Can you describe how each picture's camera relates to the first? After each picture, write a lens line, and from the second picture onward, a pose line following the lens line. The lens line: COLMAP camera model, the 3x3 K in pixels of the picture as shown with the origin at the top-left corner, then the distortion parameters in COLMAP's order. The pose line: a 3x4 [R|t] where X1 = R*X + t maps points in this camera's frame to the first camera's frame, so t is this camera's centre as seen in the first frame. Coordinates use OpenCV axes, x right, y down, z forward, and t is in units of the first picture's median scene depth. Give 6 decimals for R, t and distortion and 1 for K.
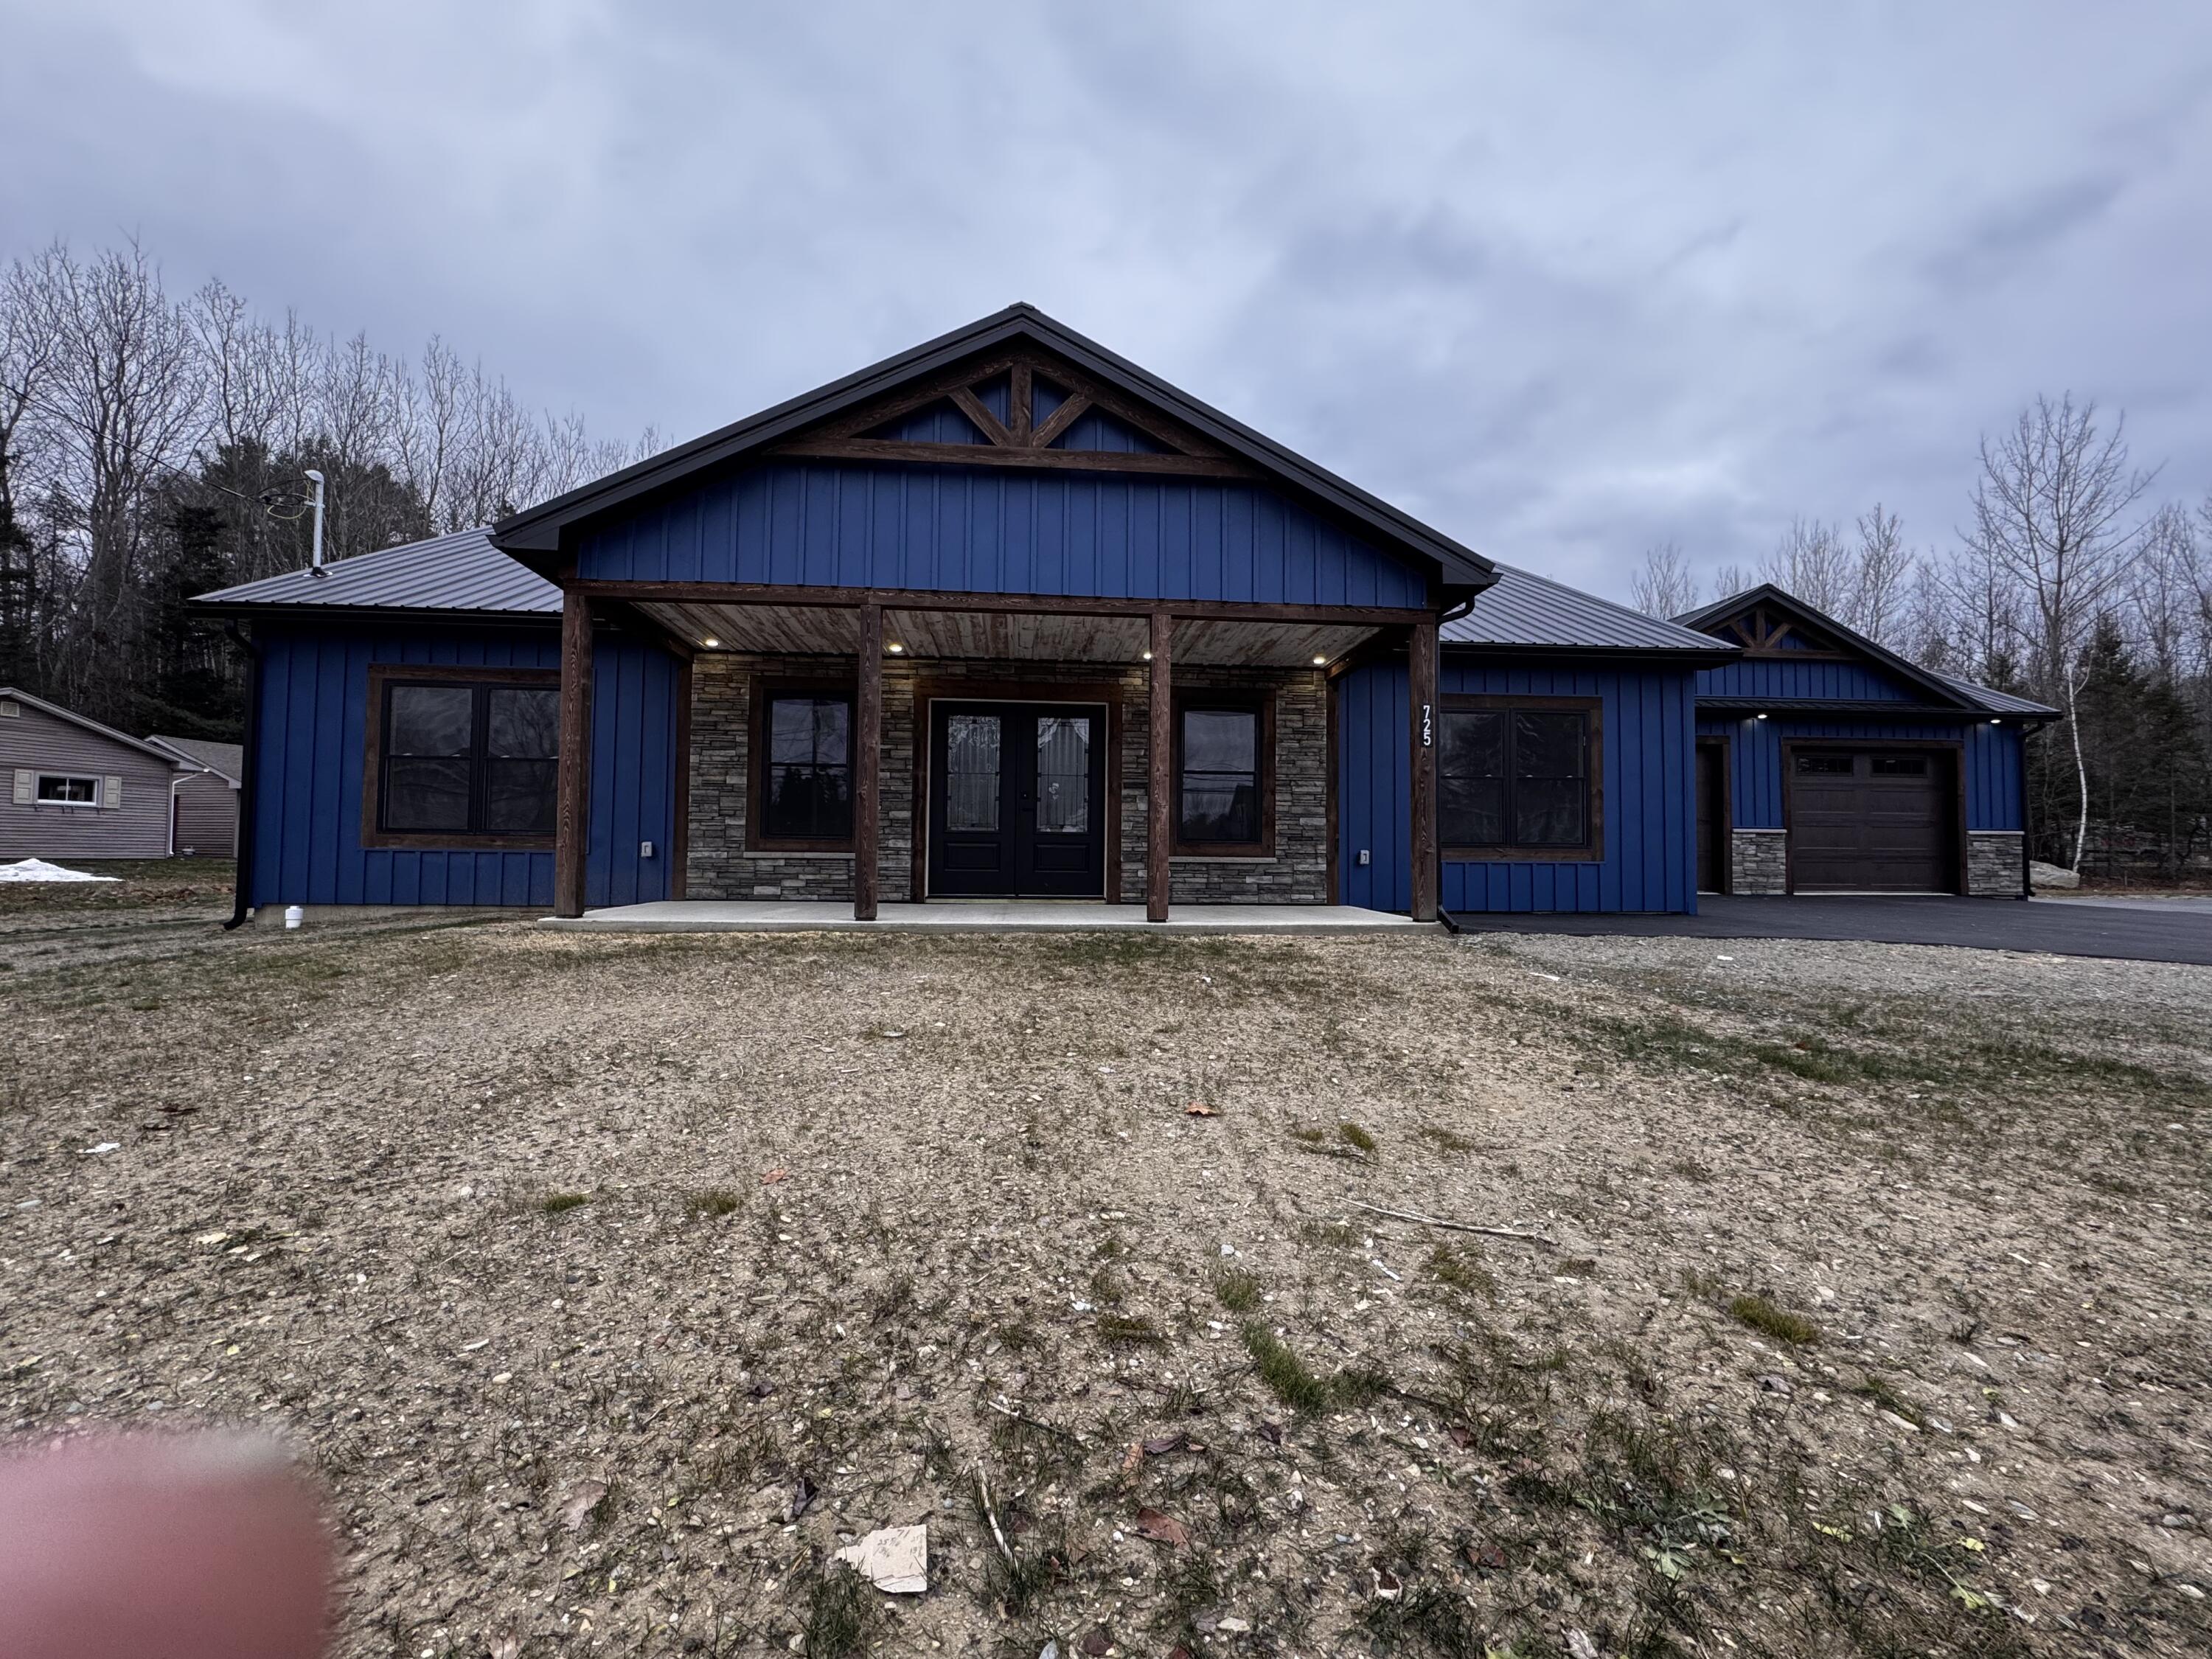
lens RADIAL K [[911.1, 0, 1106.0], [0, 911.1, 829.5], [0, 0, 1]] dist [-0.001194, 0.000170]
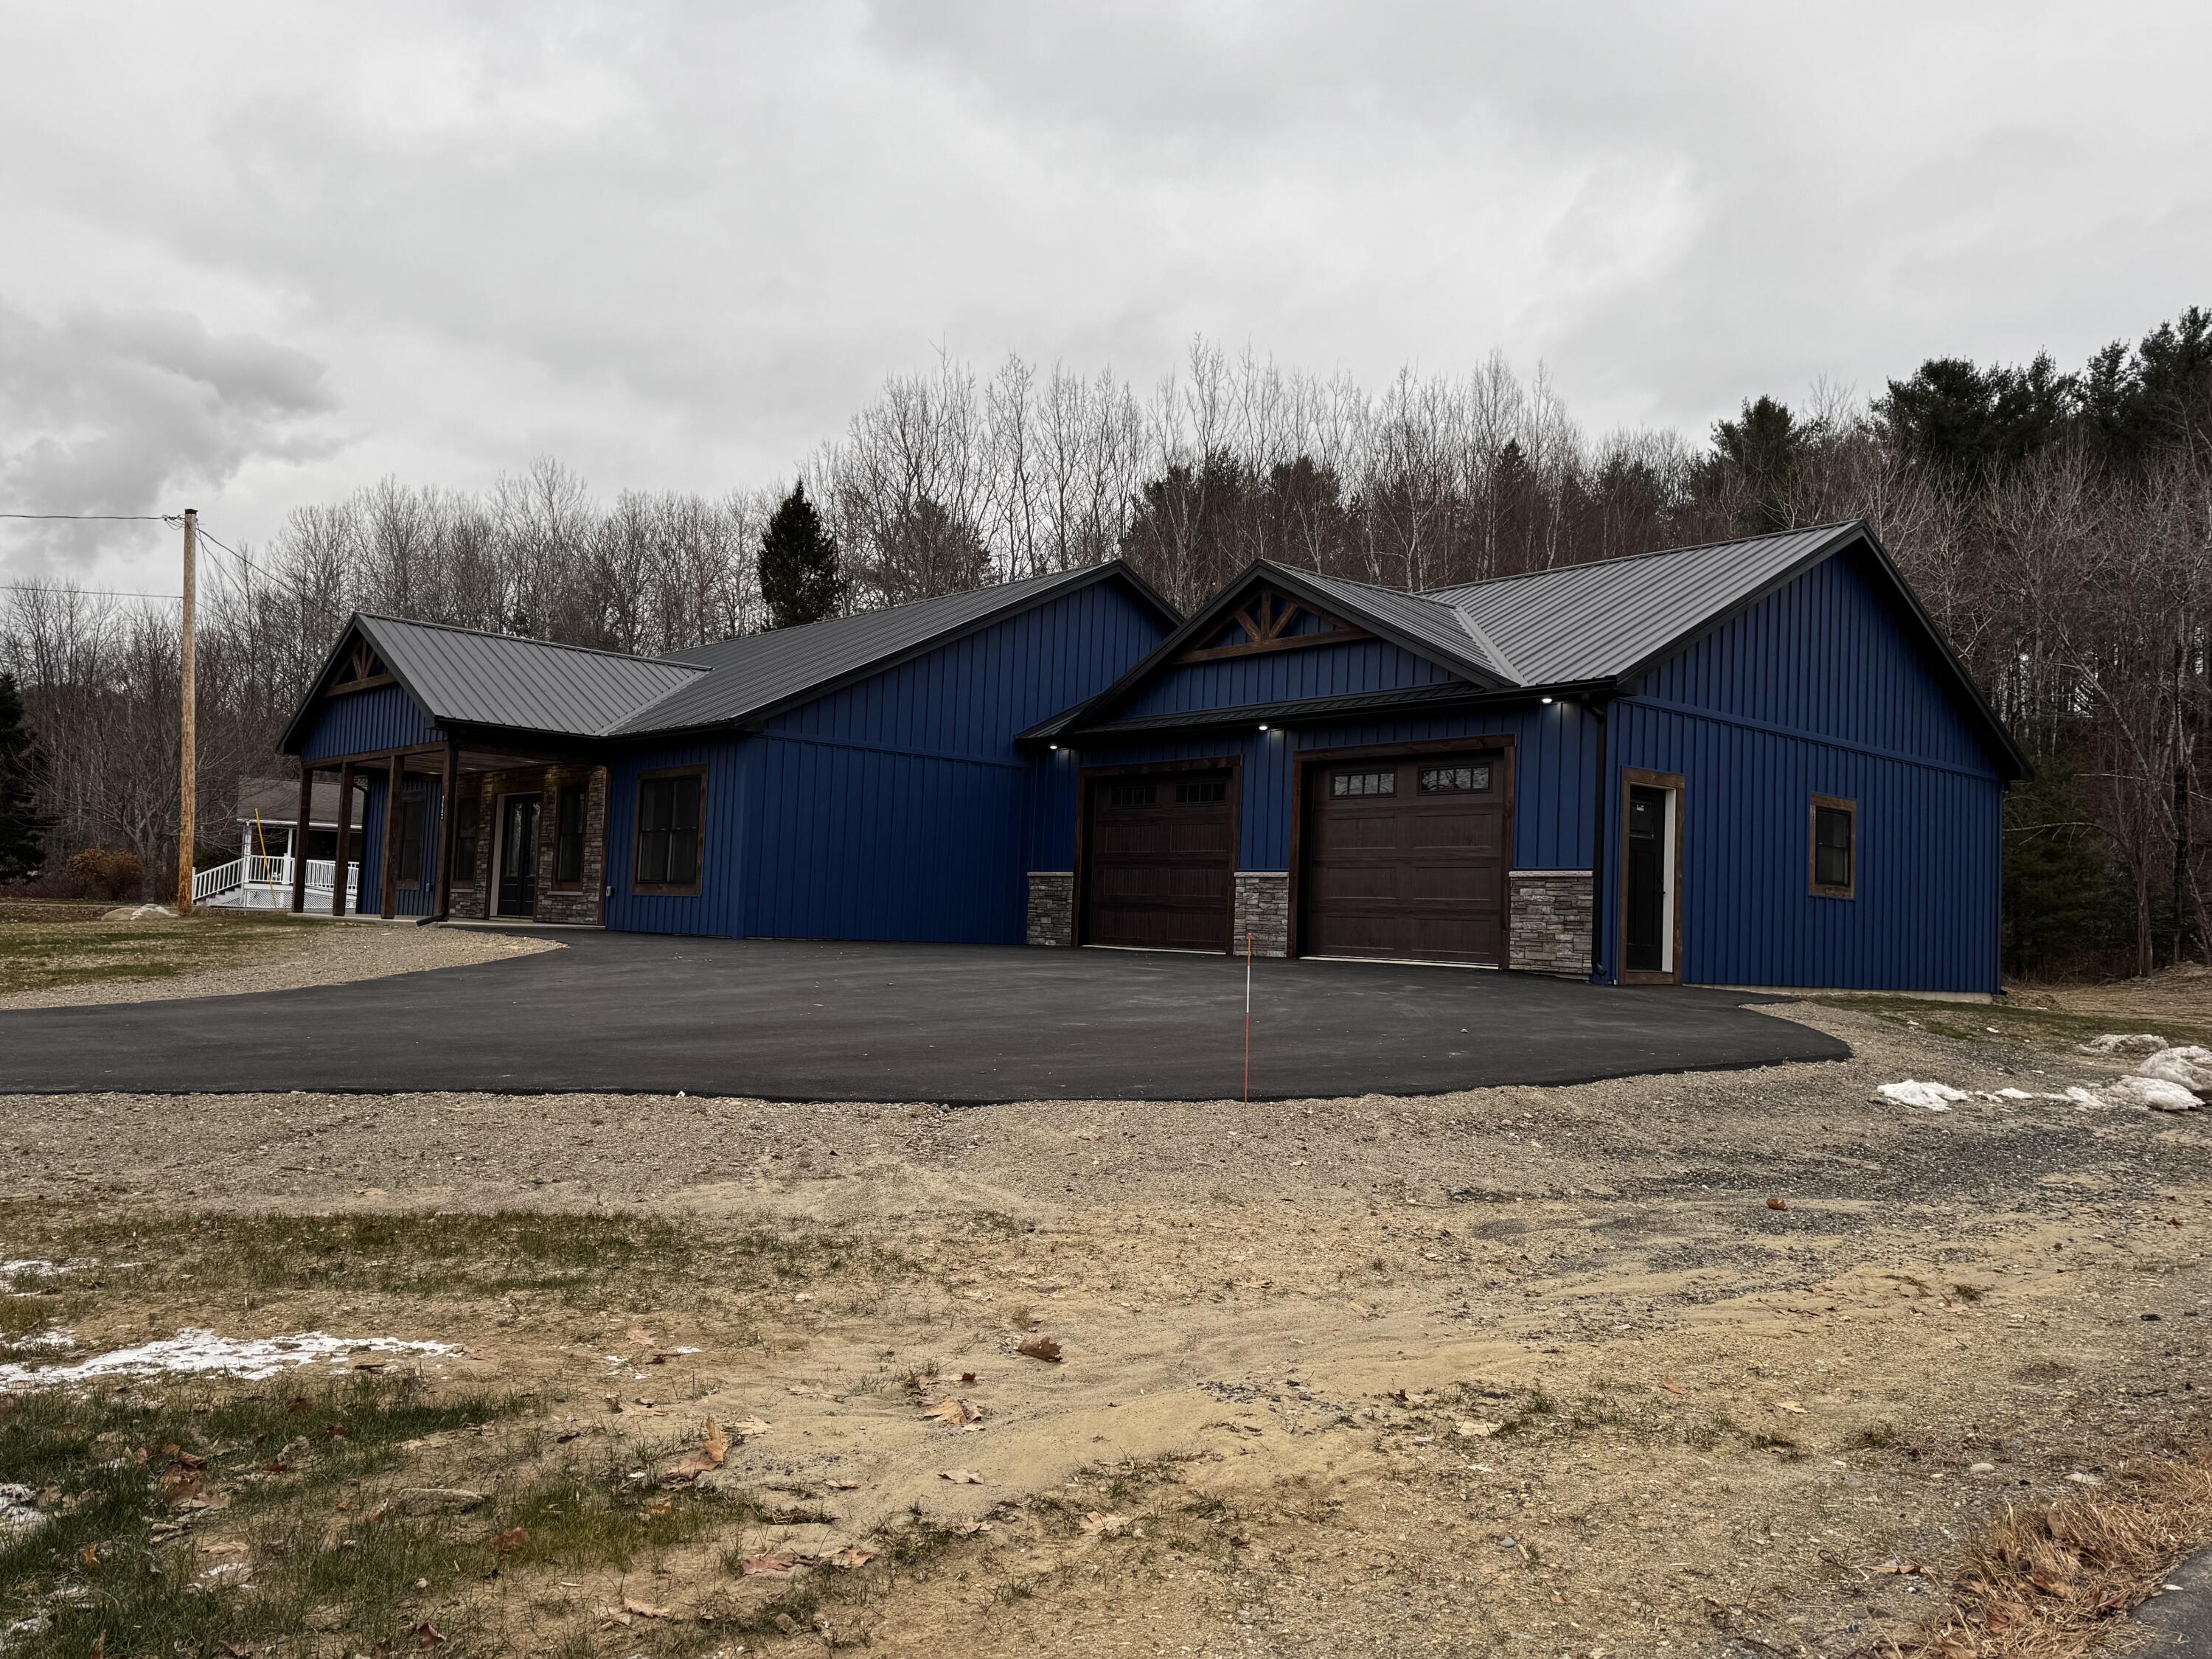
lens RADIAL K [[1620.8, 0, 1106.0], [0, 1620.8, 829.5], [0, 0, 1]] dist [0.128241, -0.152458]
pose [[0.603830, -0.034001, -0.796387, 1.745601], [-0.010083, 0.998684, -0.050283, 0.034292], [0.797049, 0.038392, 0.602693, 0.056397]]
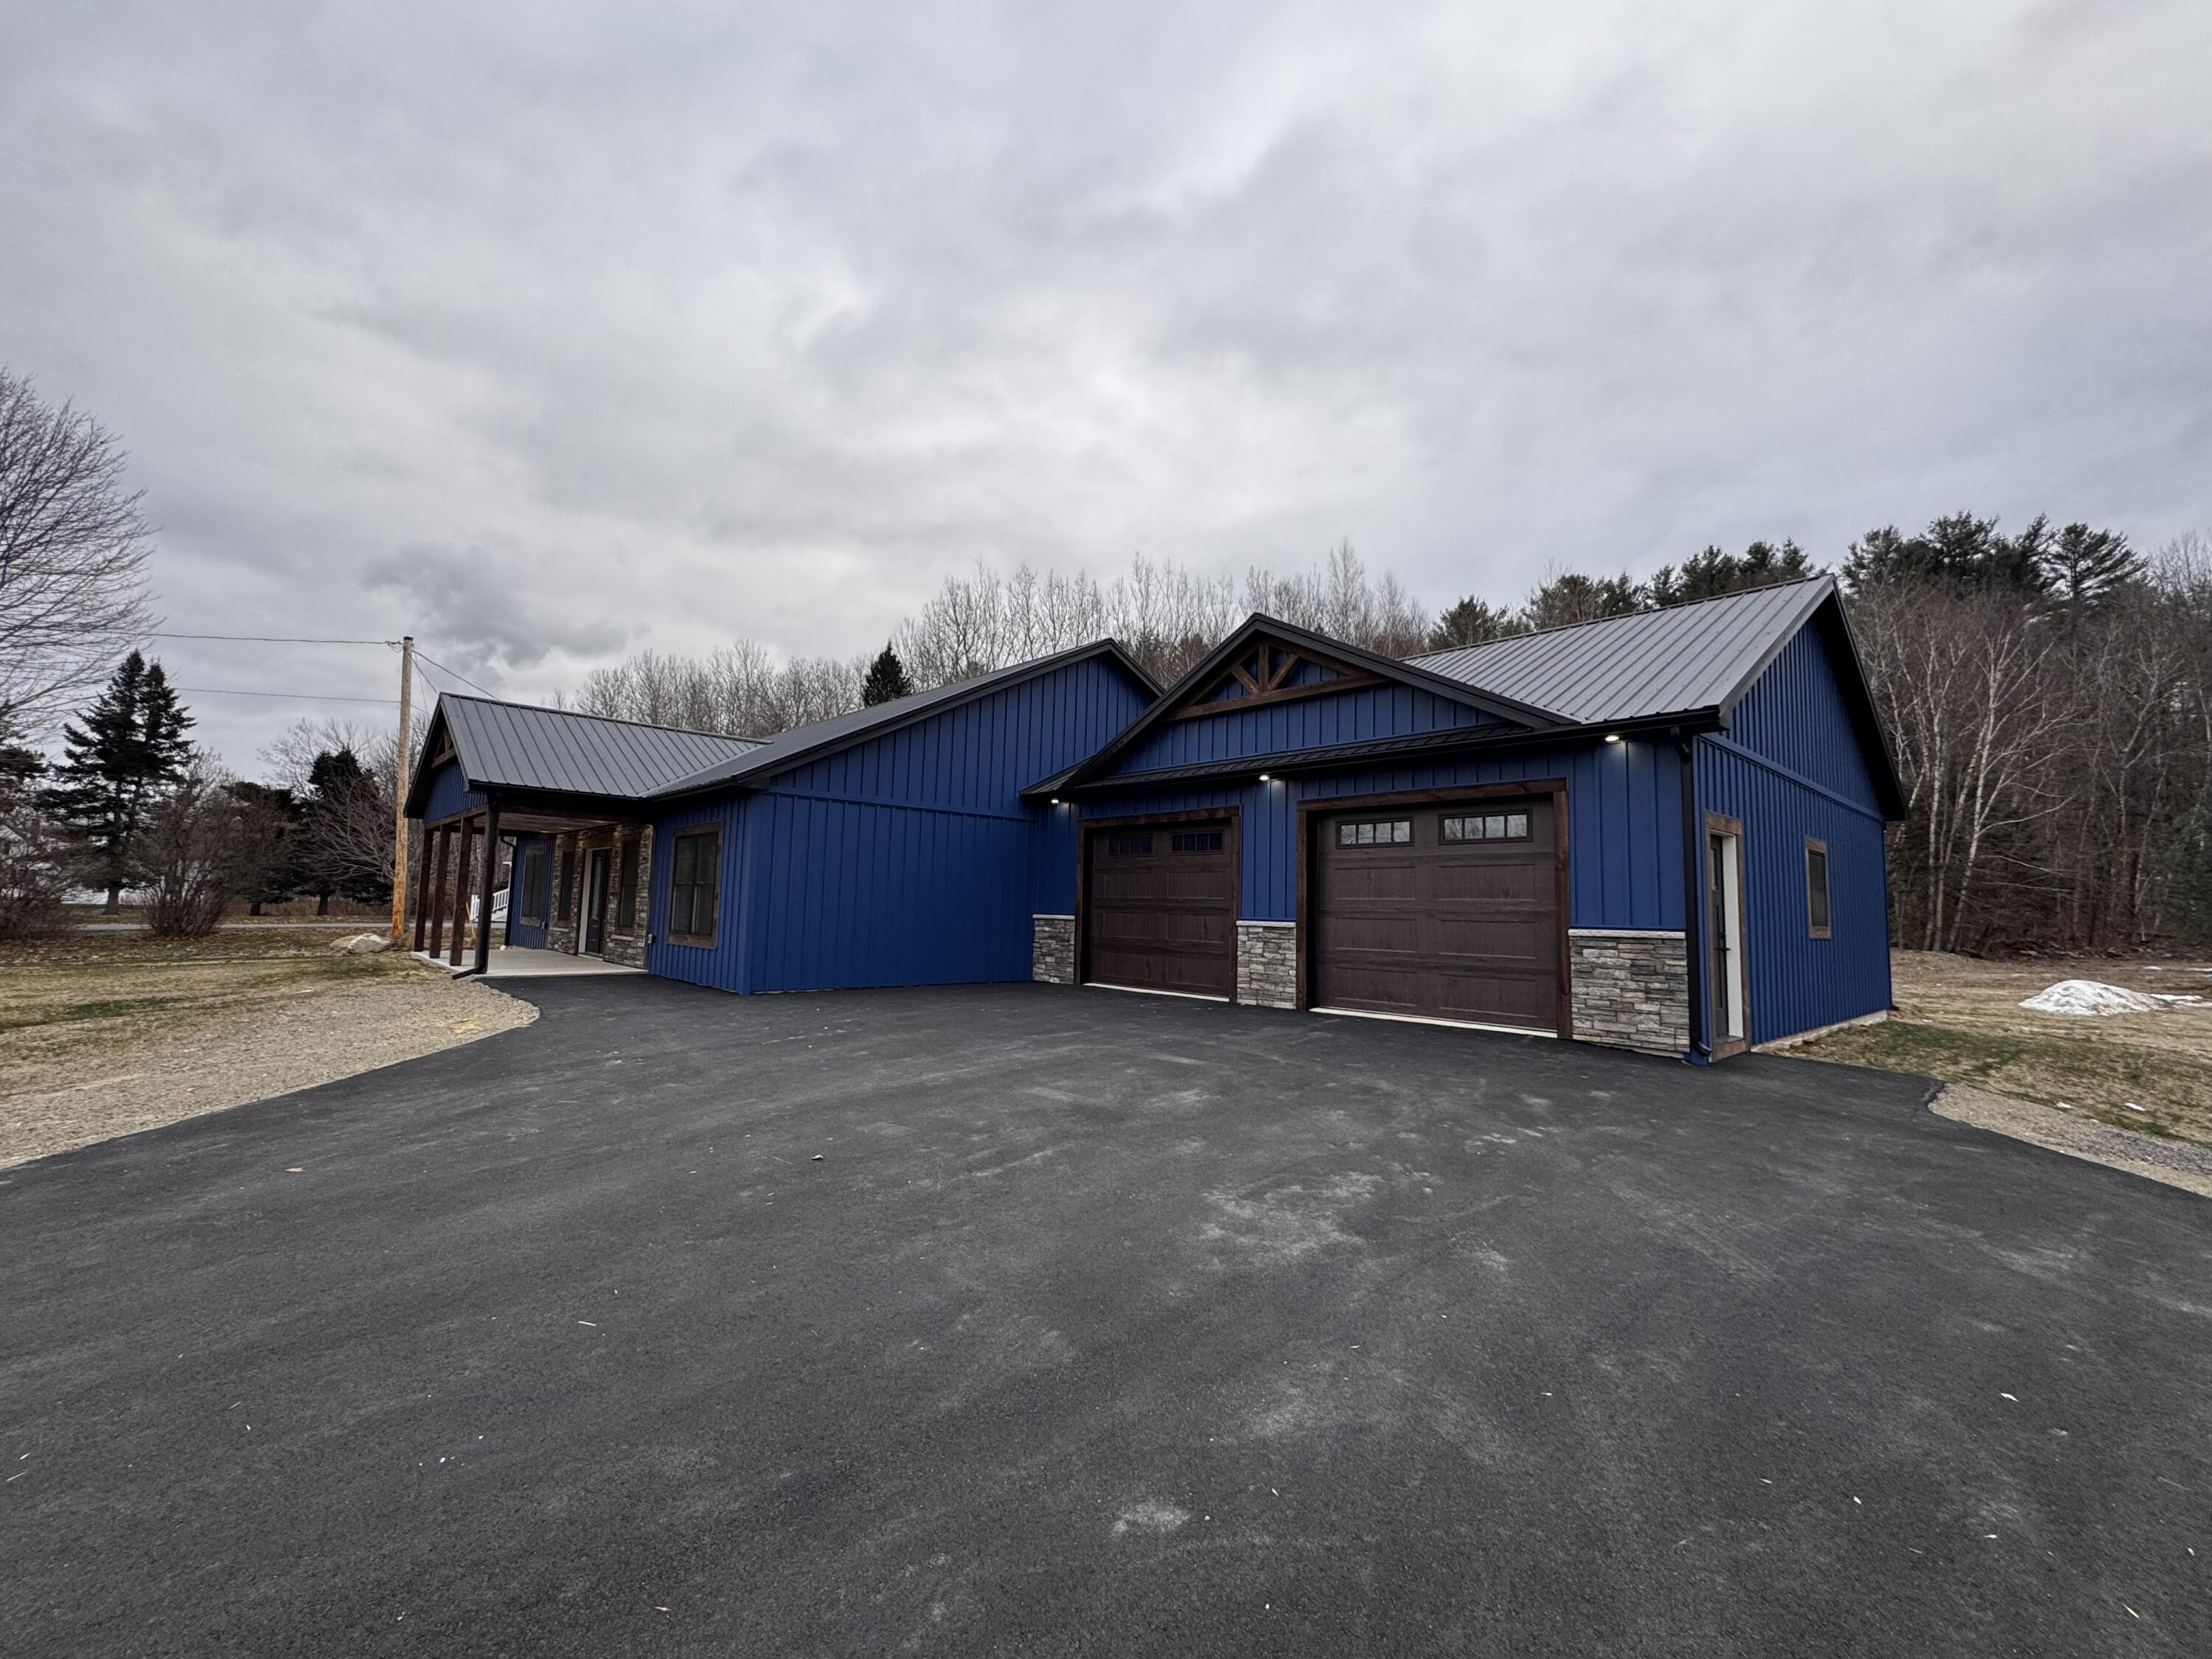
lens RADIAL K [[911.1, 0, 1106.0], [0, 911.1, 829.5], [0, 0, 1]] dist [-0.001194, 0.000170]
pose [[0.625319, -0.063486, -0.777782, 1.247621], [0.005371, 0.997012, -0.077062, -0.019580], [0.780350, 0.044010, 0.623792, 0.402063]]
